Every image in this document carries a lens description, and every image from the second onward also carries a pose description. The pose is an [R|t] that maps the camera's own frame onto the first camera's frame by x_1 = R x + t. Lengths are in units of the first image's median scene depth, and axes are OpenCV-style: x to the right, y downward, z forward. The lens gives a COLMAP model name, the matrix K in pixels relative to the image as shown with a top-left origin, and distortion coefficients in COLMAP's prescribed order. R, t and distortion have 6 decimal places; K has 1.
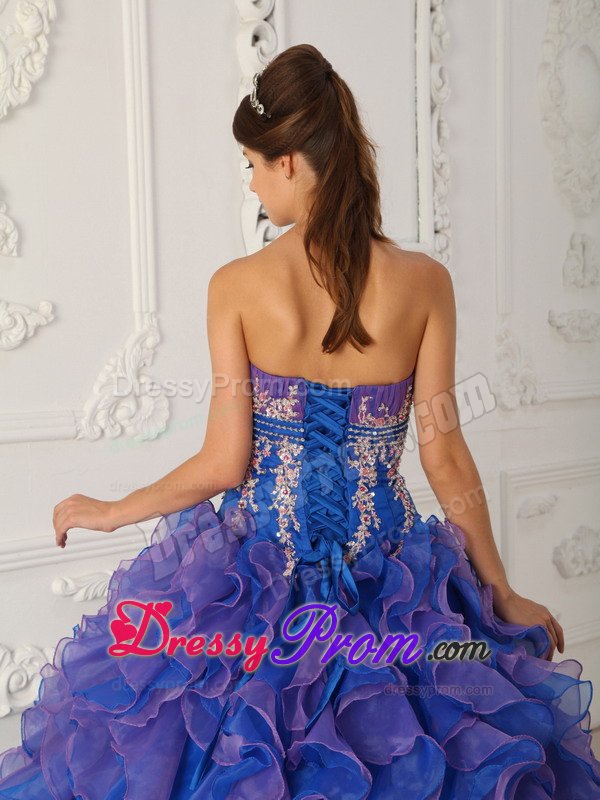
lens RADIAL K [[1332.7, 0, 300.0], [0, 1332.7, 400.0], [0, 0, 1]] dist [0.119738, 0.050662]
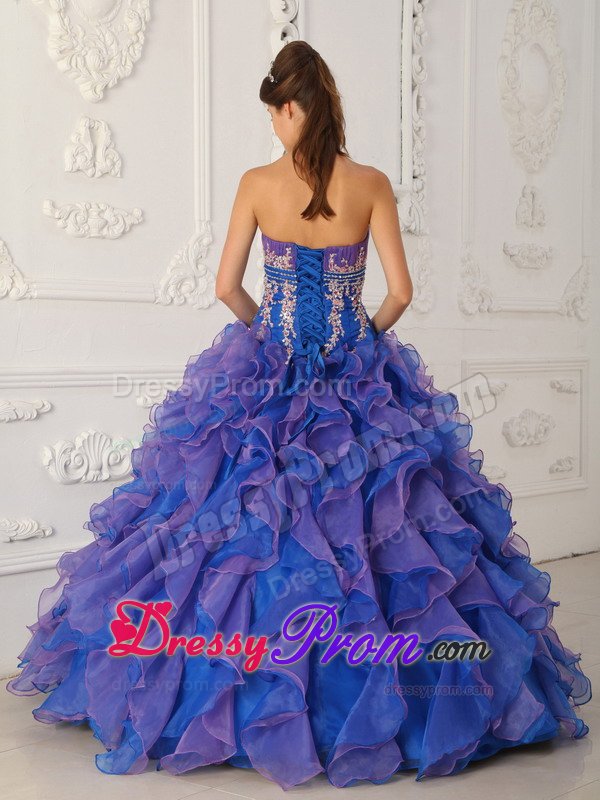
lens RADIAL K [[1316.5, 0, 300.0], [0, 1316.5, 400.0], [0, 0, 1]] dist [0.045310, 0.082557]
pose [[0.999155, 0.025892, -0.031932, 0.045358], [-0.025535, 0.999607, 0.011549, 0.120513], [0.032218, -0.010724, 0.999423, -0.478527]]
